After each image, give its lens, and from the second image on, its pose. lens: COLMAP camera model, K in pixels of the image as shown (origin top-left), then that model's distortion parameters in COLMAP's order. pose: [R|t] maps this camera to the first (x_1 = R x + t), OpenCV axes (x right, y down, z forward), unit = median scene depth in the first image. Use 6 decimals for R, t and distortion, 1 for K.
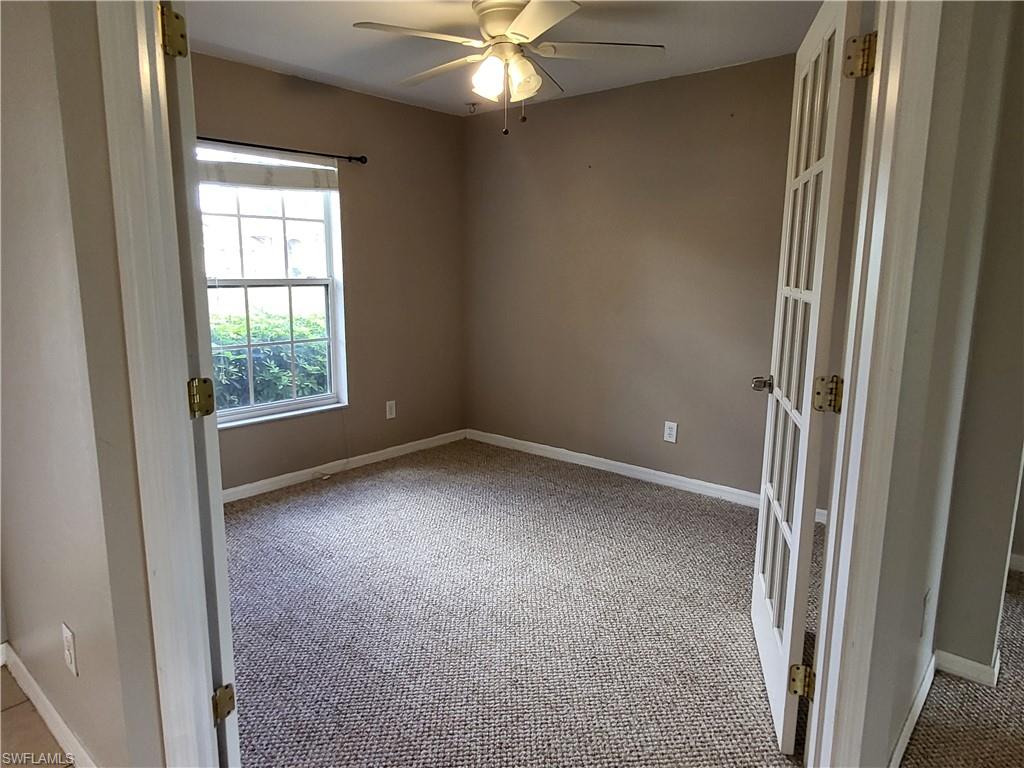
lens RADIAL K [[662.9, 0, 508.8], [0, 662.9, 375.6], [0, 0, 1]] dist [0.006443, 0.000217]
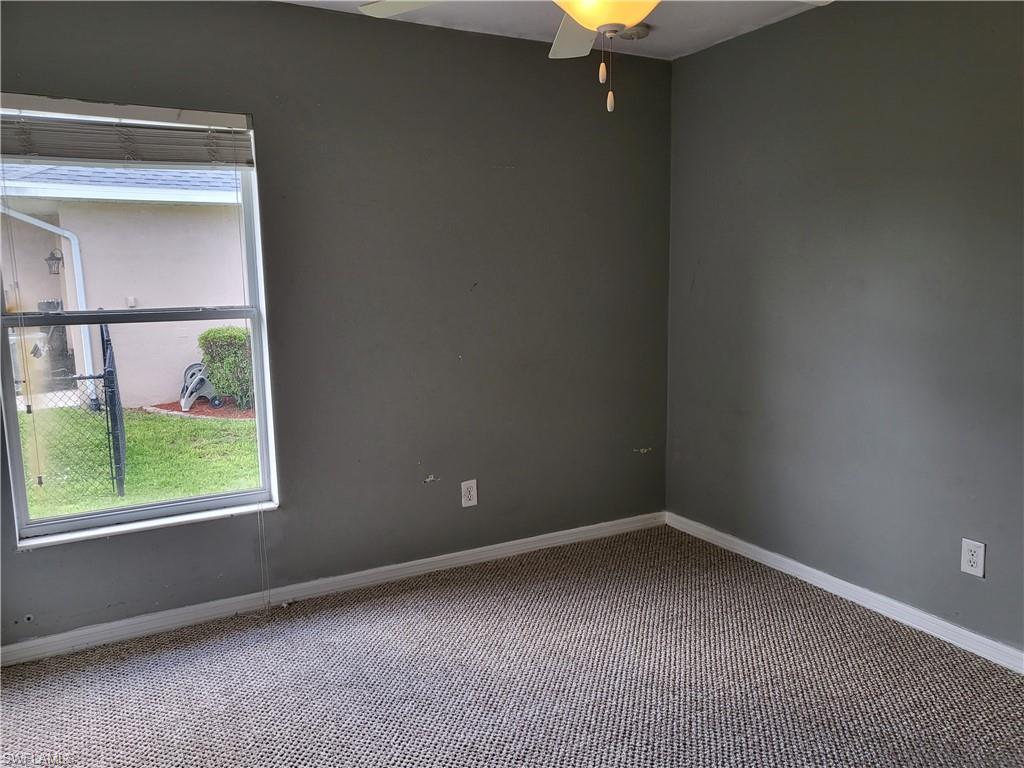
lens RADIAL K [[787.3, 0, 515.6], [0, 787.3, 387.9], [0, 0, 1]] dist [-0.006697, 0.058824]
pose [[0.922190, 0.019339, -0.386253, 0.177843], [-0.029614, 0.999348, -0.020670, -0.042050], [0.385602, 0.030501, 0.922161, 0.285302]]
